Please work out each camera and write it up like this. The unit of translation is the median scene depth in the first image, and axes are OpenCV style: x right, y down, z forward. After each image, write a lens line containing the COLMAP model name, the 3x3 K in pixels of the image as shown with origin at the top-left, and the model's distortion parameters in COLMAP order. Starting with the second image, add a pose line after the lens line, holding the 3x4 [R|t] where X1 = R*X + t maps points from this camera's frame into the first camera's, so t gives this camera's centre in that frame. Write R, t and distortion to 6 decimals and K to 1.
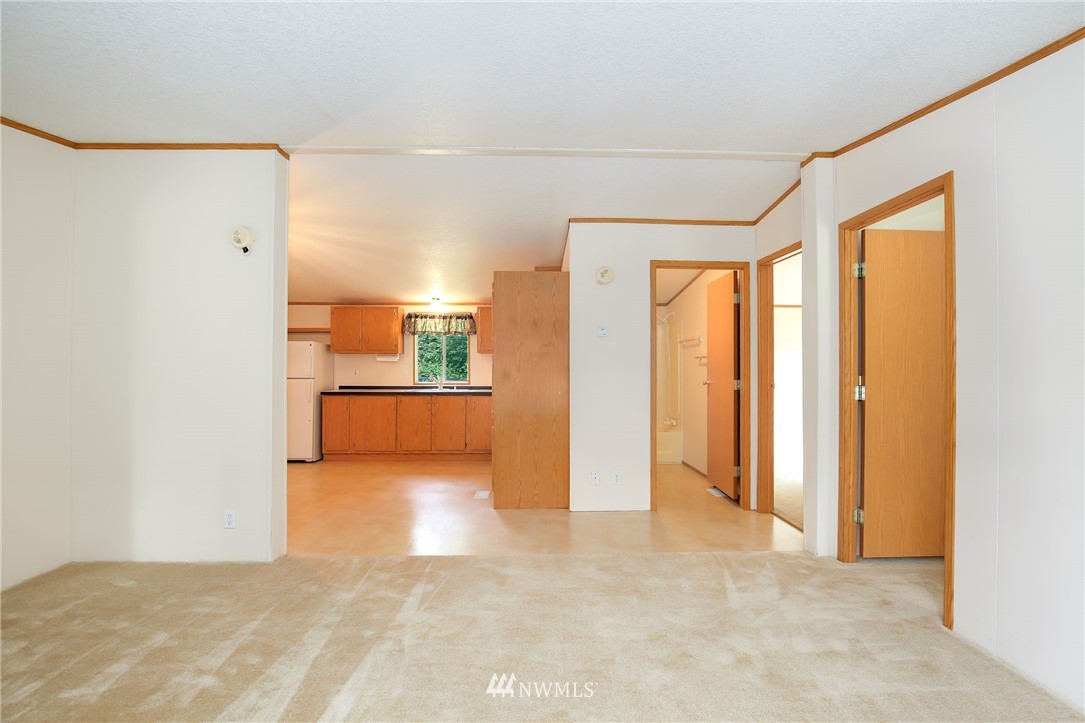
lens RADIAL K [[507.6, 0, 542.5], [0, 507.6, 361.5], [0, 0, 1]] dist [-0.014757, 0.000664]
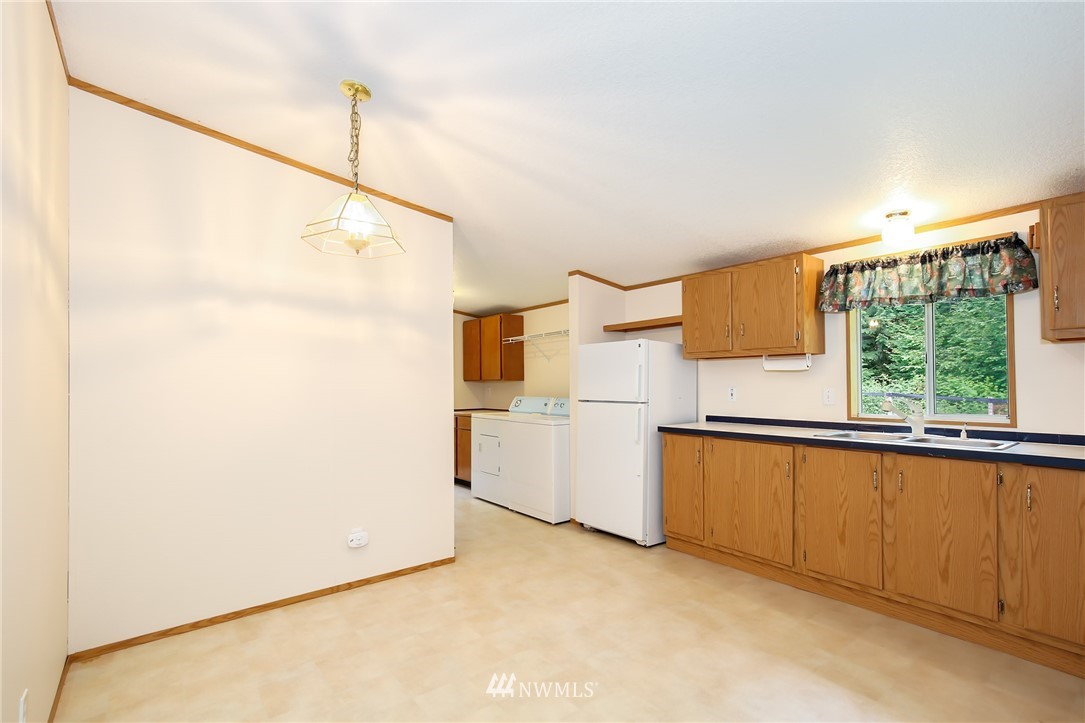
lens RADIAL K [[491.7, 0, 544.1], [0, 491.7, 379.9], [0, 0, 1]] dist [-0.001840, 0.000212]
pose [[0.601741, -0.012967, -0.798586, -0.069444], [0.016194, 0.999861, -0.004033, 0.007003], [0.798527, -0.010505, 0.601868, 0.556205]]
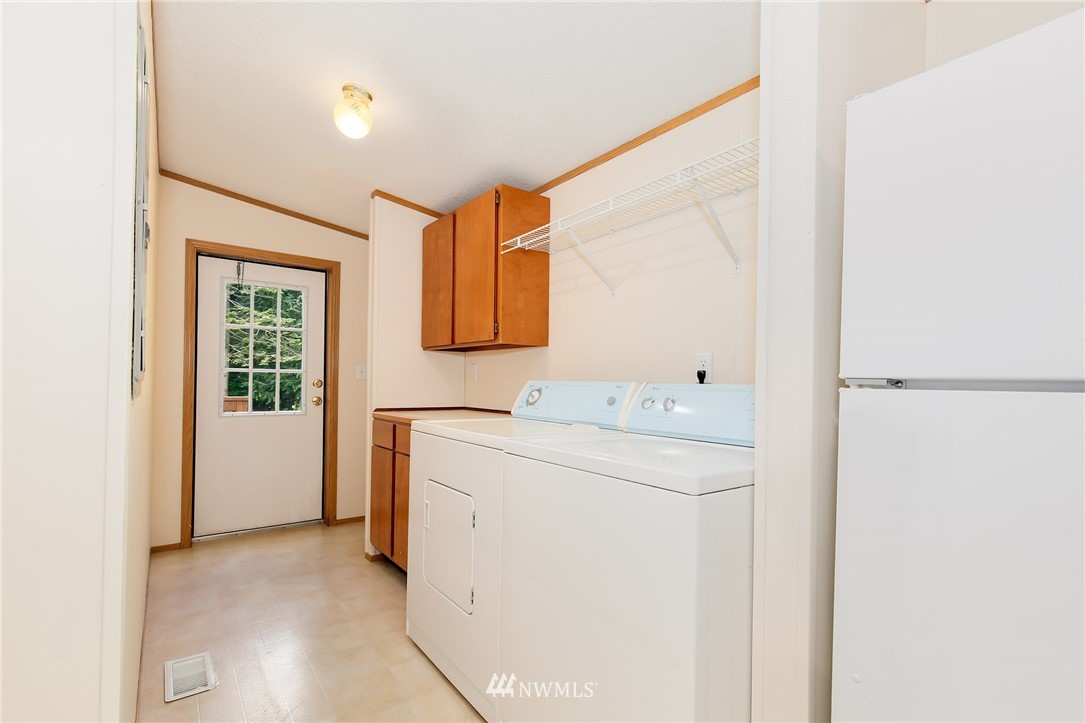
lens RADIAL K [[491.7, 0, 544.1], [0, 491.7, 379.9], [0, 0, 1]] dist [-0.001840, 0.000212]
pose [[0.582346, 0.003154, -0.812935, -0.485978], [-0.007158, 0.999974, -0.001247, 0.031600], [0.812909, 0.006545, 0.582353, 0.832825]]
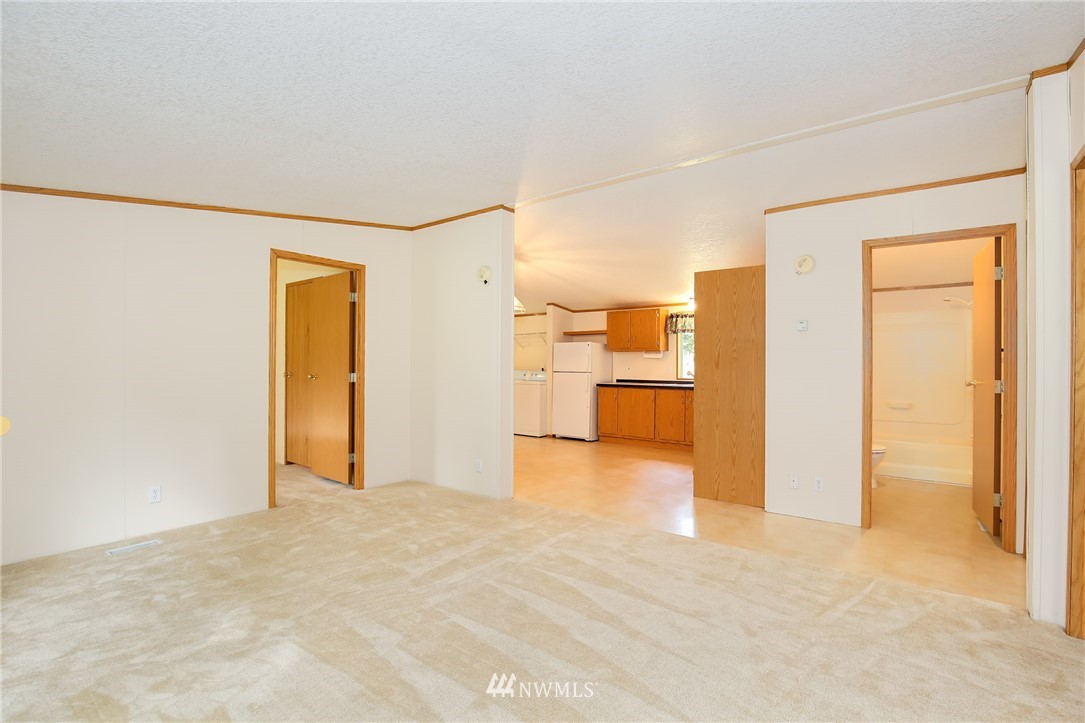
lens RADIAL K [[507.6, 0, 542.5], [0, 507.6, 361.5], [0, 0, 1]] dist [-0.014757, 0.000664]
pose [[0.772781, -0.000858, -0.634672, 0.226193], [0.005168, 0.999974, 0.004941, 0.000506], [0.634652, -0.007098, 0.772766, -0.013127]]
